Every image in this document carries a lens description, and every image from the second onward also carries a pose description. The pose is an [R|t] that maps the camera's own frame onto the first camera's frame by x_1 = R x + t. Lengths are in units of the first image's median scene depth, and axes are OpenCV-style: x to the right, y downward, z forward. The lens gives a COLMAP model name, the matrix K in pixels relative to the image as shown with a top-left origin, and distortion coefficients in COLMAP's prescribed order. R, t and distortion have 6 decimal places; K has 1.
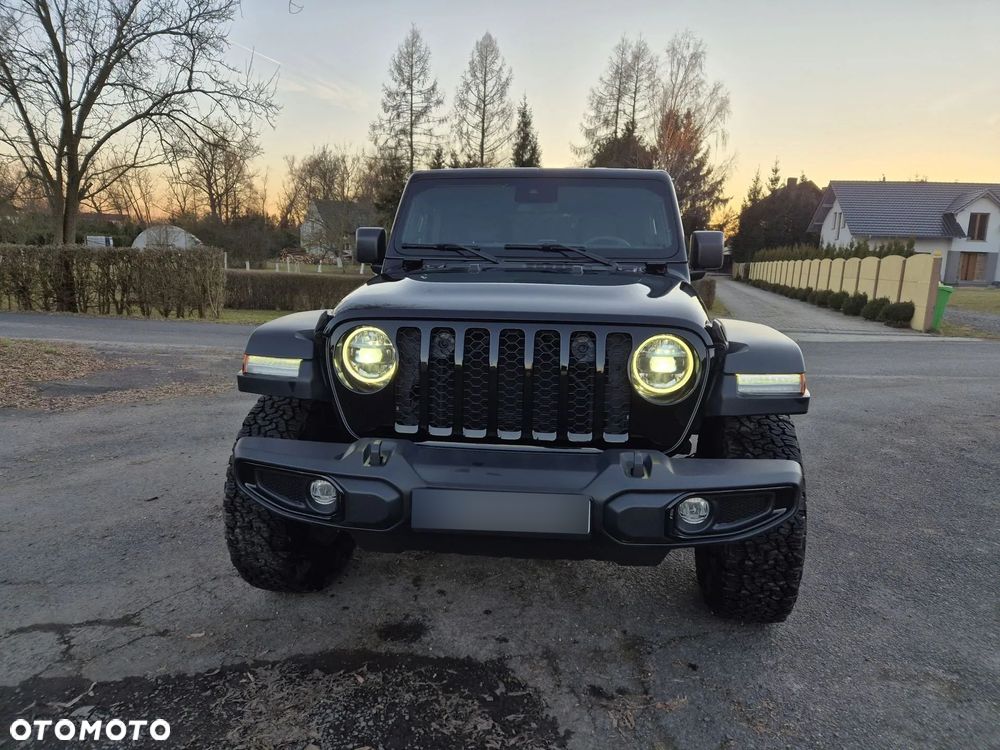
lens RADIAL K [[699.1, 0, 496.2], [0, 699.1, 378.3], [0, 0, 1]] dist [0.064175, -0.056850]
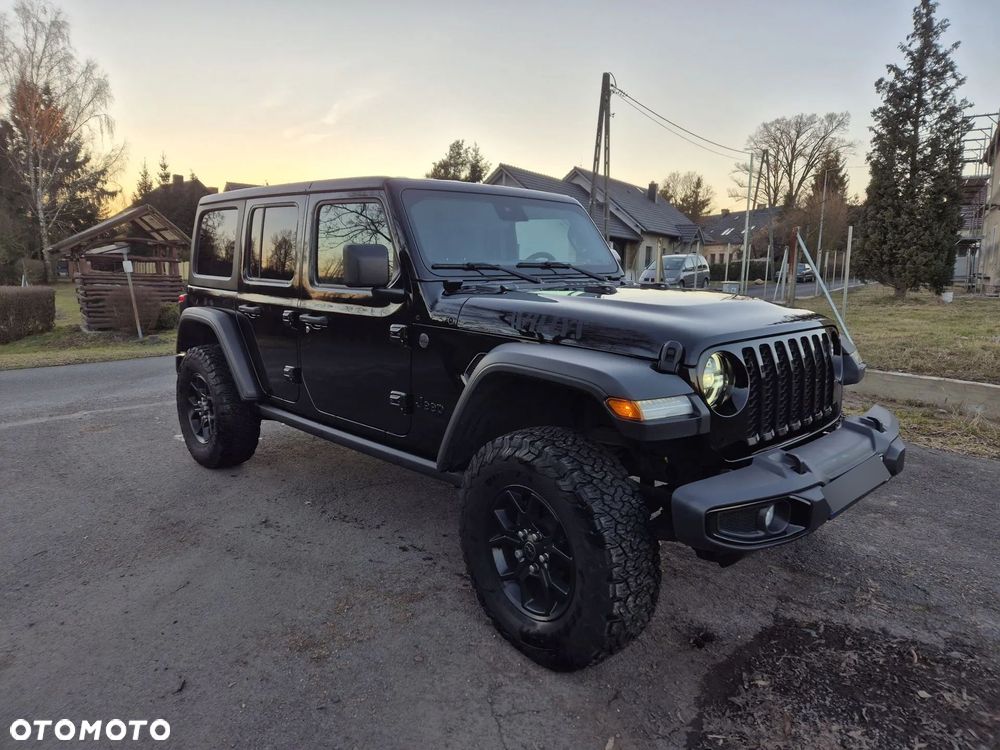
lens RADIAL K [[699.1, 0, 517.6], [0, 699.1, 367.5], [0, 0, 1]] dist [0.064175, -0.056850]
pose [[0.613932, -0.130202, 0.778547, -0.769154], [0.137933, 0.988823, 0.056599, -0.098381], [-0.777214, 0.072639, 0.625029, 0.380997]]
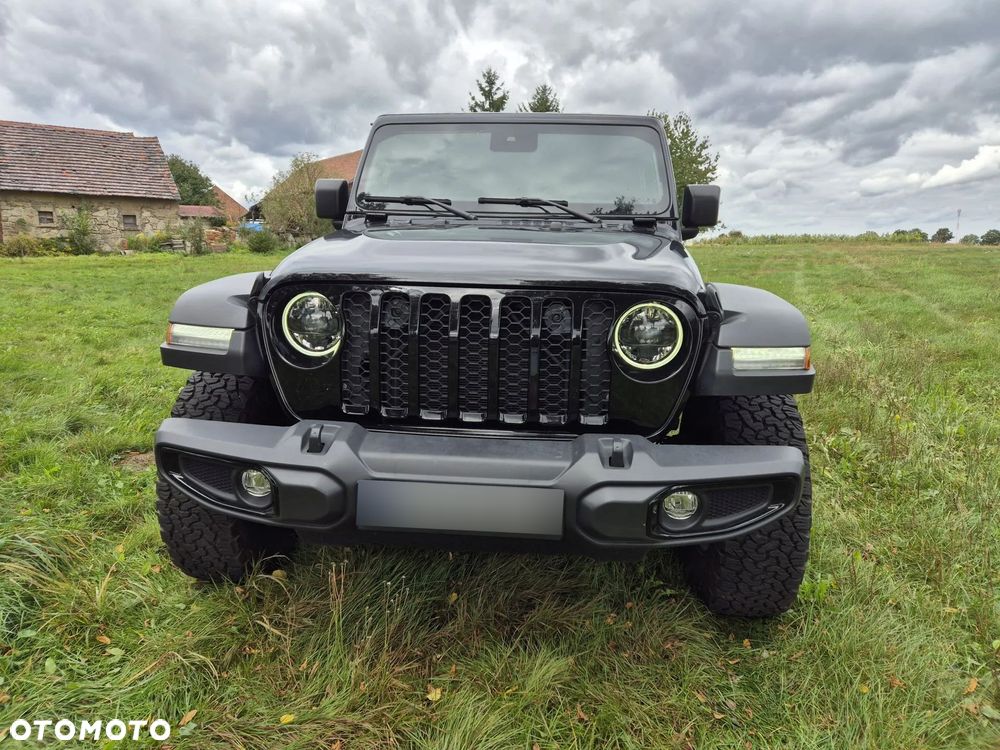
lens RADIAL K [[699.1, 0, 500.4], [0, 699.1, 368.1], [0, 0, 1]] dist [0.064175, -0.056850]
pose [[0.999872, 0.001217, 0.015961, 0.024474], [-0.001921, 0.999022, 0.044178, -0.011552], [-0.015891, -0.044203, 0.998896, 0.080014]]
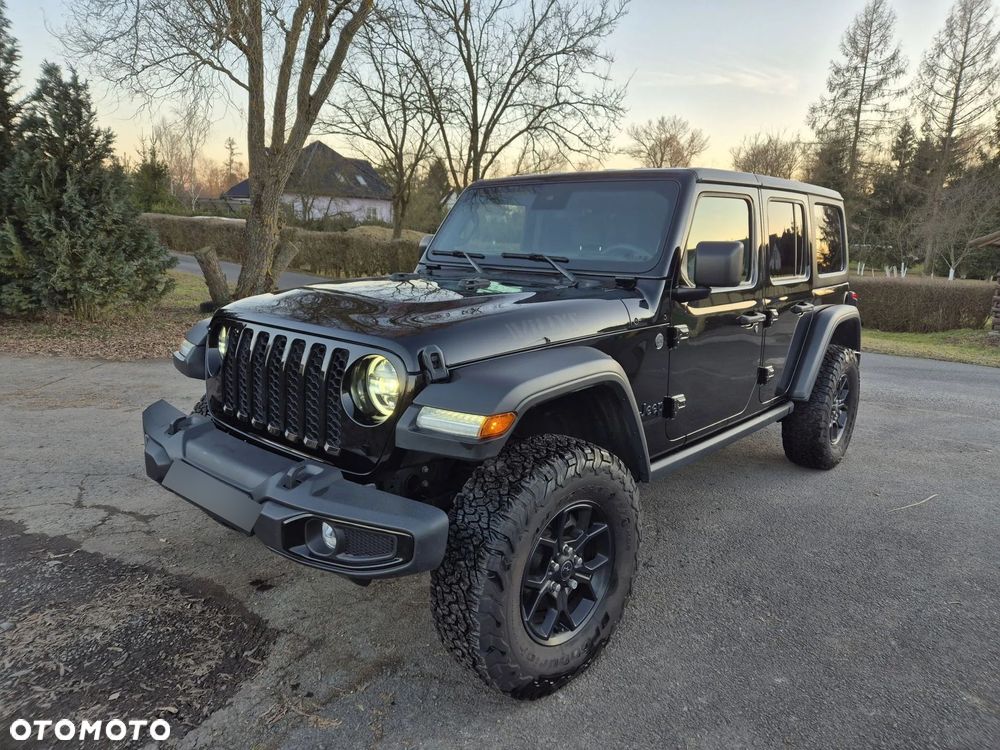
lens RADIAL K [[699.1, 0, 500.5], [0, 699.1, 366.5], [0, 0, 1]] dist [0.064175, -0.056850]
pose [[0.802770, 0.111162, -0.585836, 0.602302], [-0.113121, 0.993019, 0.033416, -0.063042], [0.585461, 0.039445, 0.809740, 0.191038]]
